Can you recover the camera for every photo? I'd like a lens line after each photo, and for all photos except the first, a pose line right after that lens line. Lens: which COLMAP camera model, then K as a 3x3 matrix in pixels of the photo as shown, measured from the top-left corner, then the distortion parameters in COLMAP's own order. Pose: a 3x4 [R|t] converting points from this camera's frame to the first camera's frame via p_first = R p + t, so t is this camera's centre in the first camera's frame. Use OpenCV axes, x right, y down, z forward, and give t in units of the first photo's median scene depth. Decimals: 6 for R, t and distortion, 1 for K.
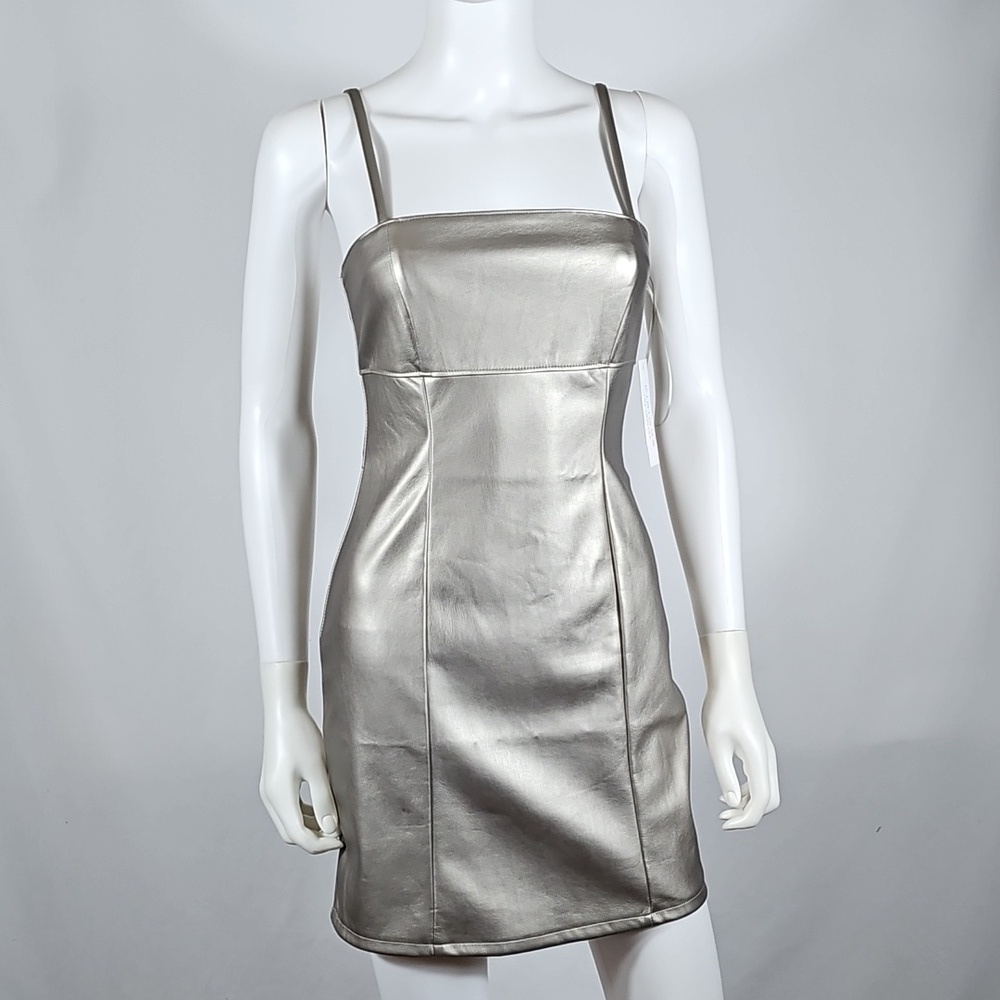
lens RADIAL K [[1465.6, 0, 500.0], [0, 1465.6, 500.0], [0, 0, 1]] dist [0.095284, -0.101179]
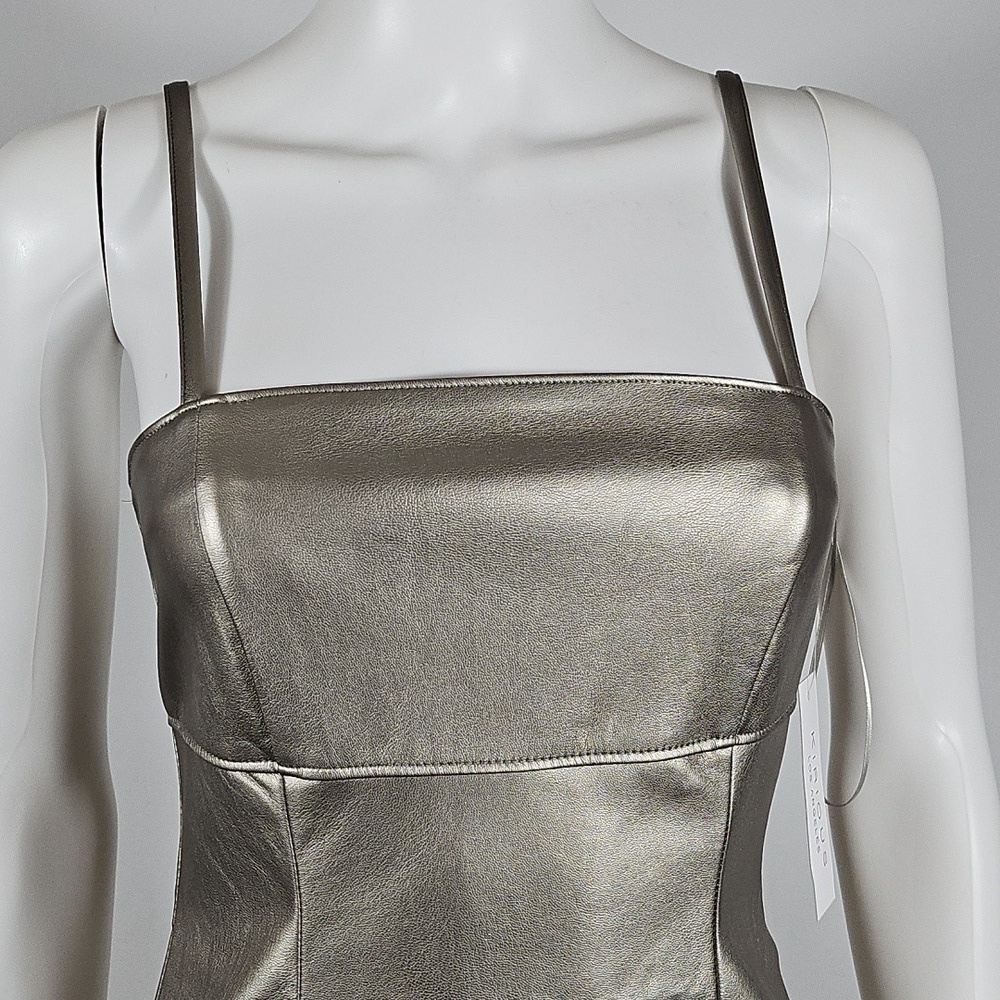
lens RADIAL K [[1465.6, 0, 500.0], [0, 1465.6, 500.0], [0, 0, 1]] dist [0.095284, -0.101179]
pose [[0.996978, 0.020496, -0.074925, 0.037785], [-0.020741, 0.999782, -0.002497, -0.159202], [0.074858, 0.004043, 0.997186, 0.583737]]
